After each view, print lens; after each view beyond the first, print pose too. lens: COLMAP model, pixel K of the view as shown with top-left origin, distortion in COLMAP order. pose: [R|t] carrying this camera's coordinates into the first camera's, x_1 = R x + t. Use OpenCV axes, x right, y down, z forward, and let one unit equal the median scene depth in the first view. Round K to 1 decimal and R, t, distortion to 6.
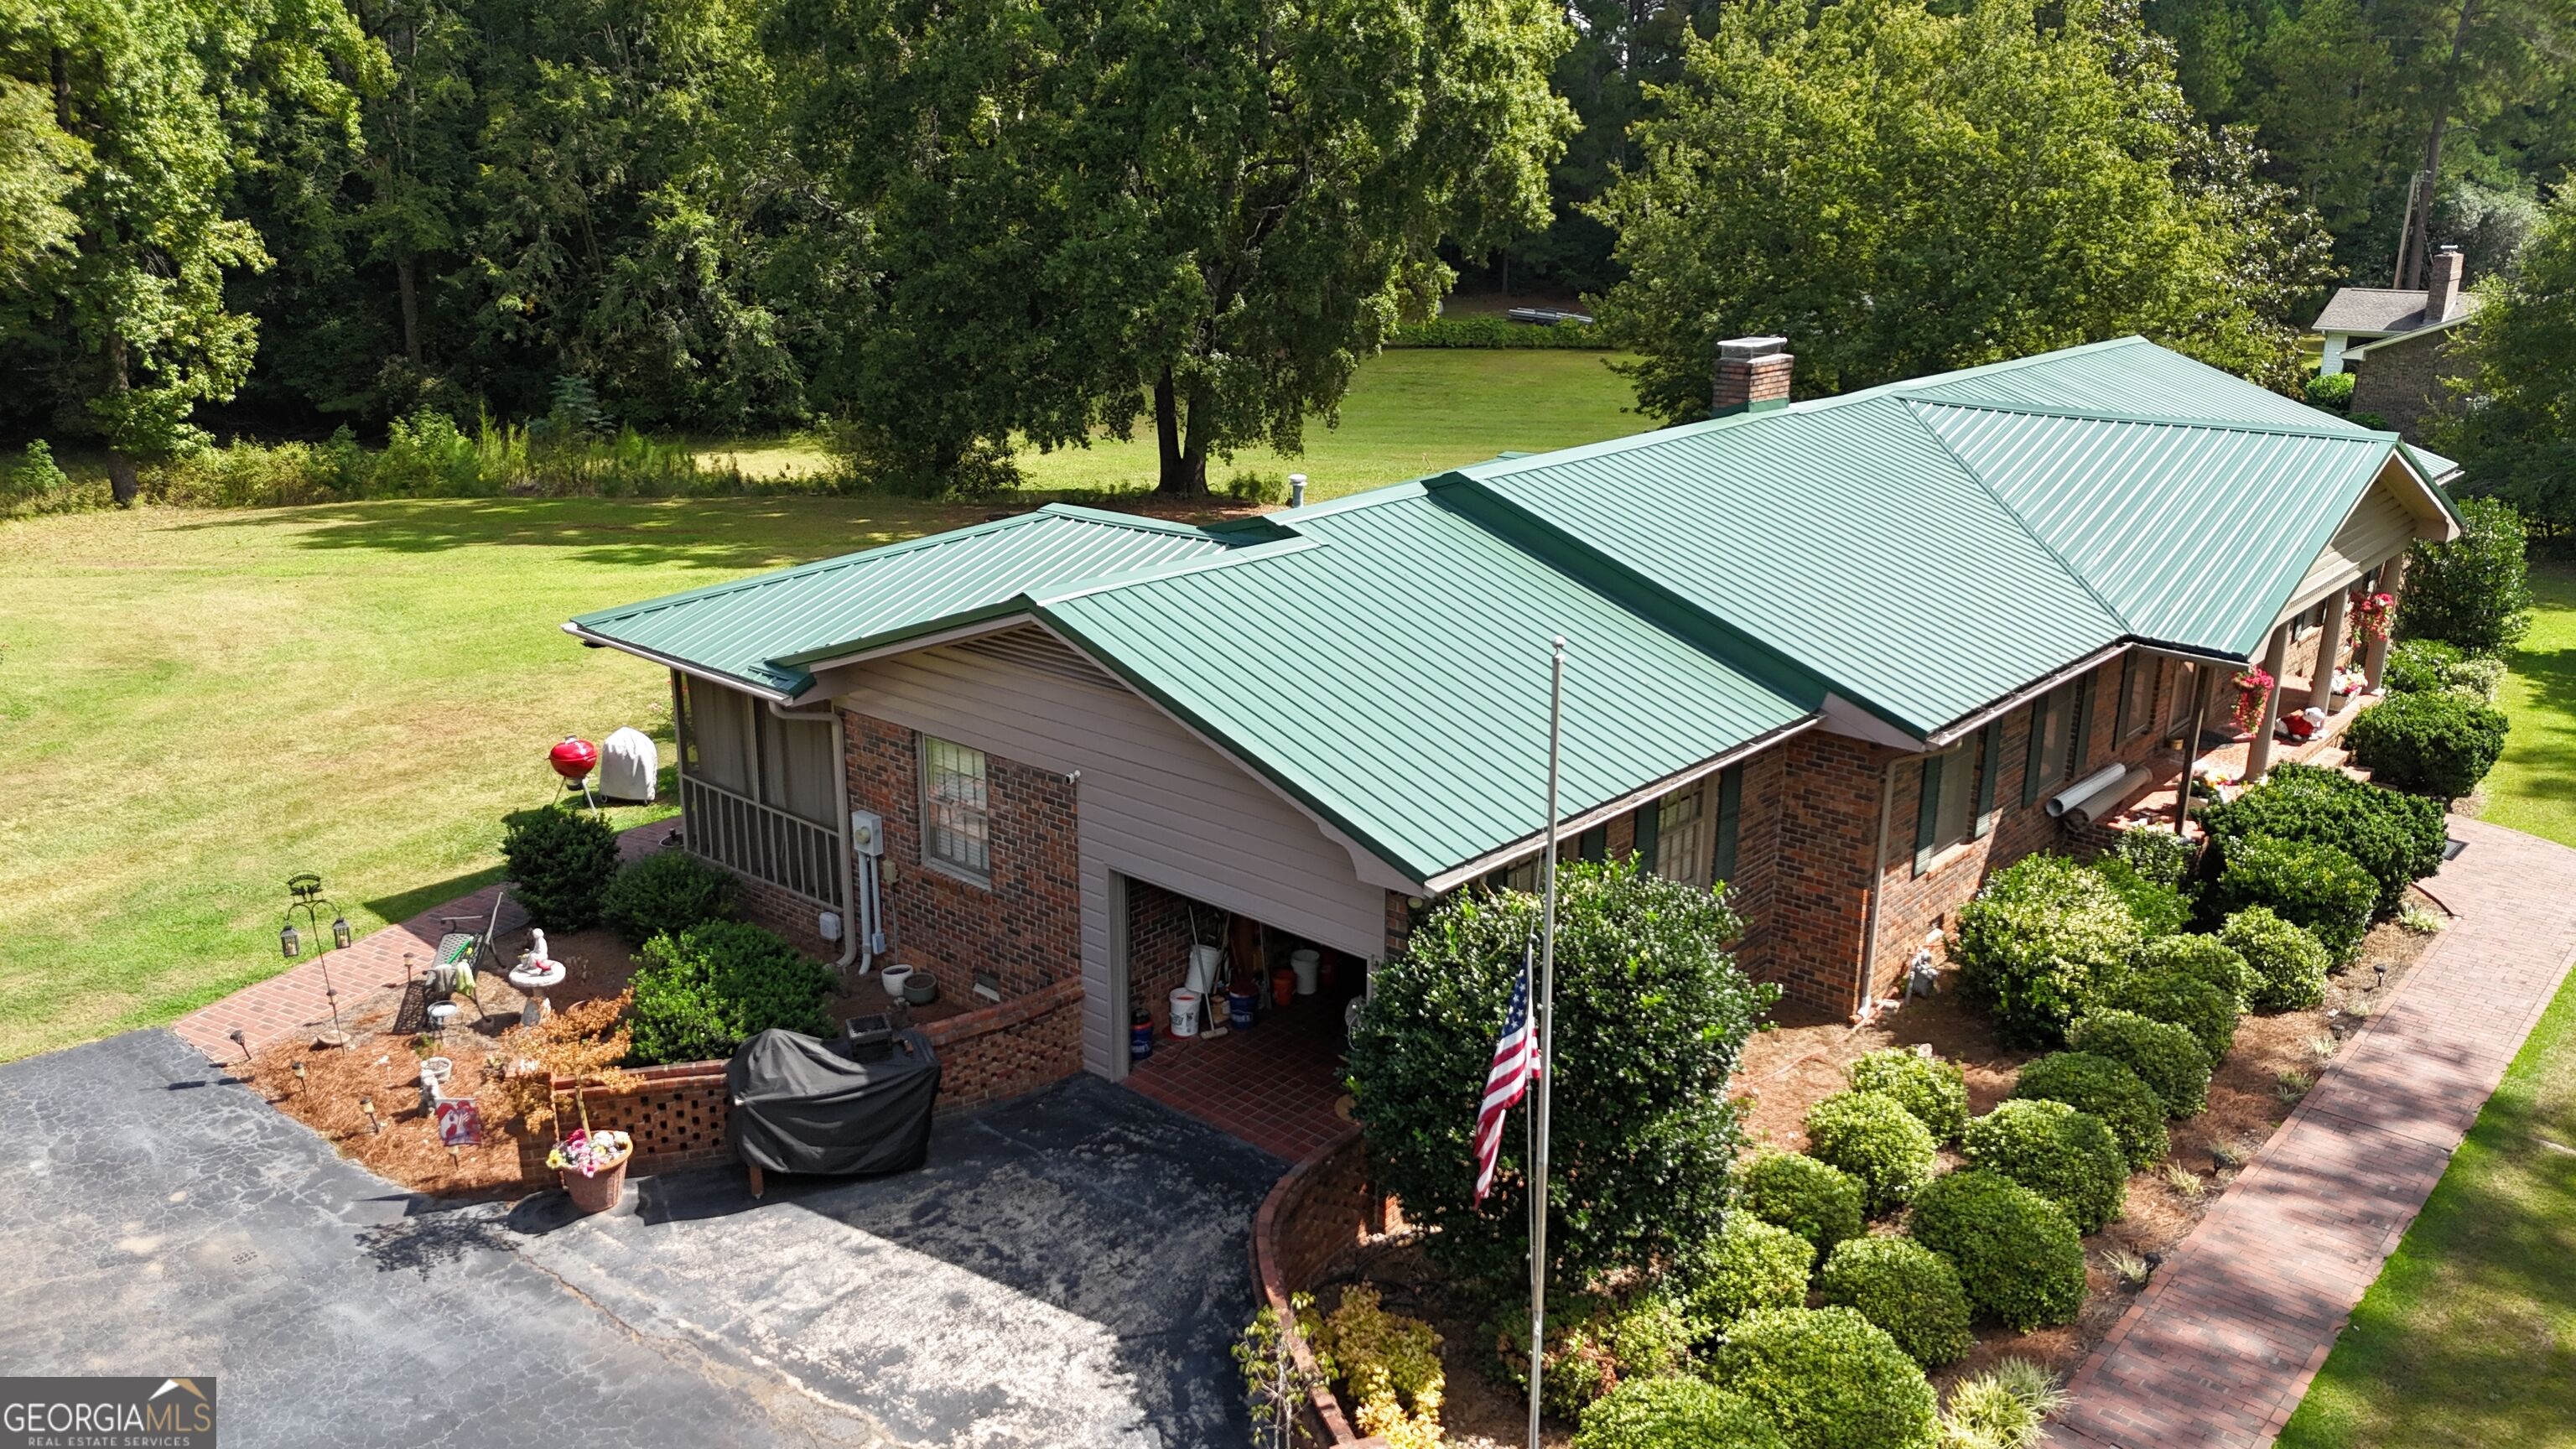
lens RADIAL K [[1885.7, 0, 1280.7], [0, 1885.7, 725.8], [0, 0, 1]] dist [0.089333, -0.089039]
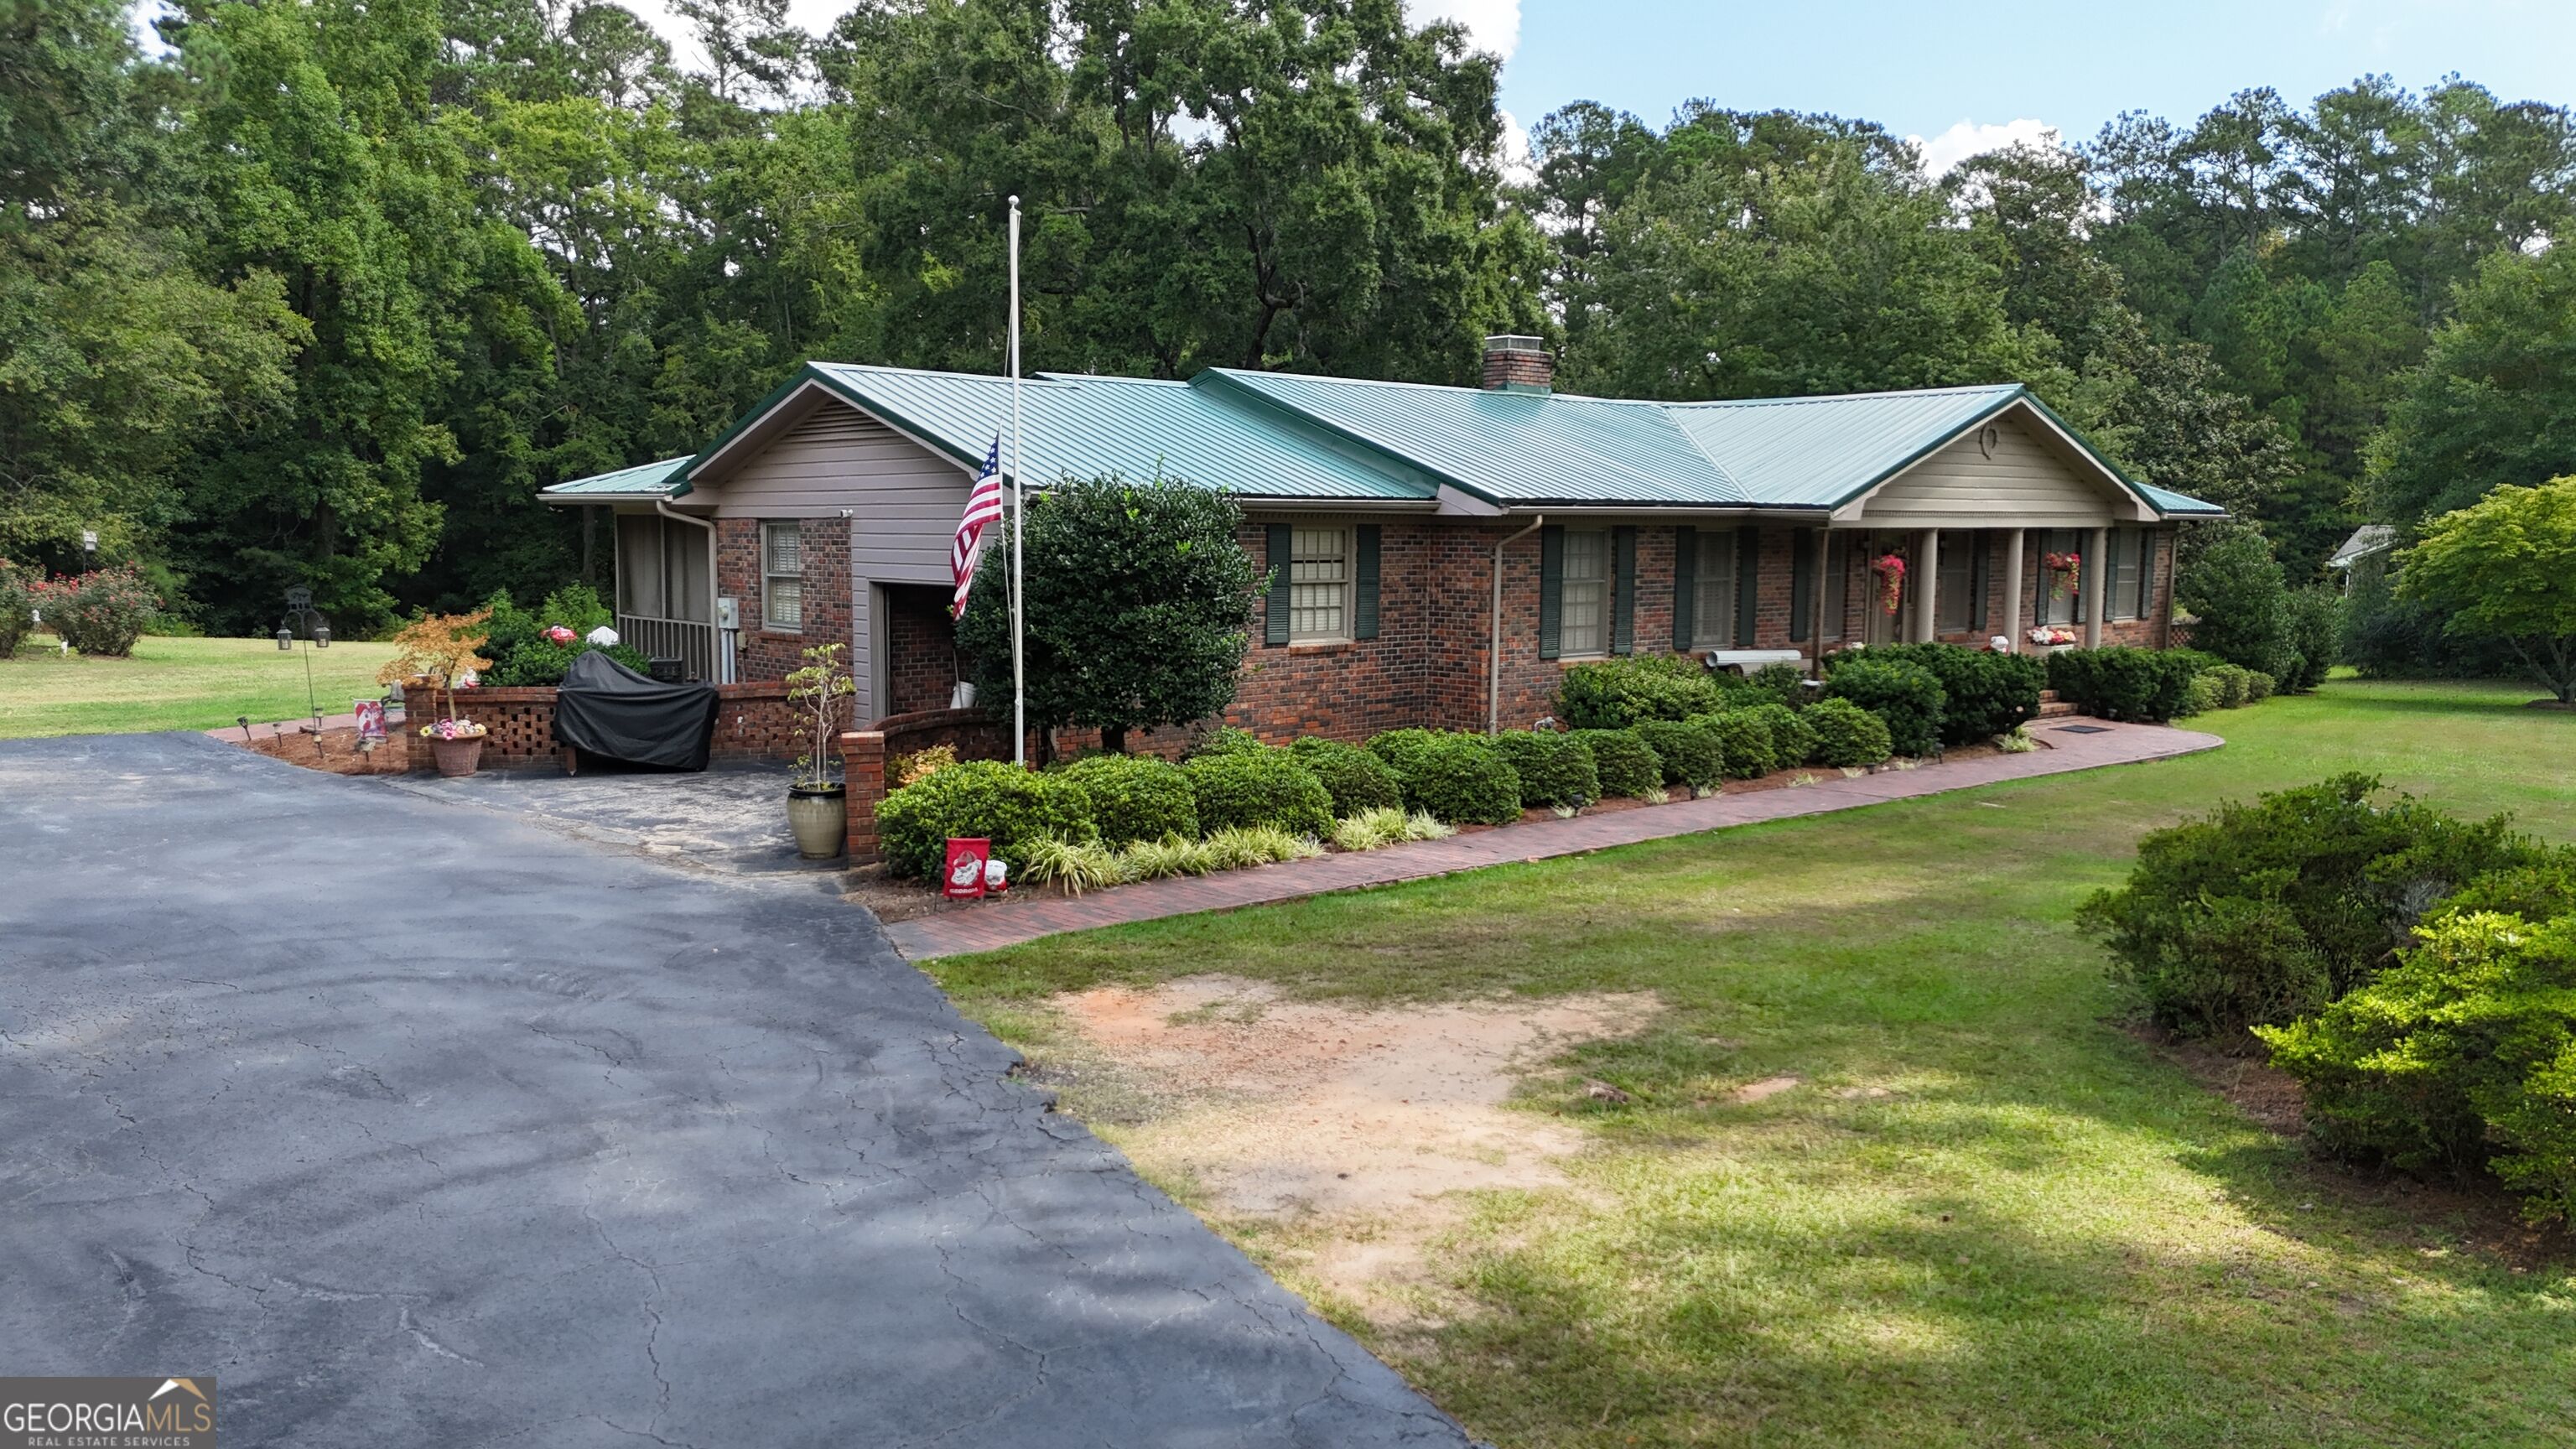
lens RADIAL K [[1885.7, 0, 1280.7], [0, 1885.7, 725.8], [0, 0, 1]] dist [0.089333, -0.089039]
pose [[0.994886, 0.012769, -0.100198, 0.110507], [-0.031179, 0.982357, -0.184397, 0.137084], [0.096076, 0.186578, 0.977731, -0.085736]]
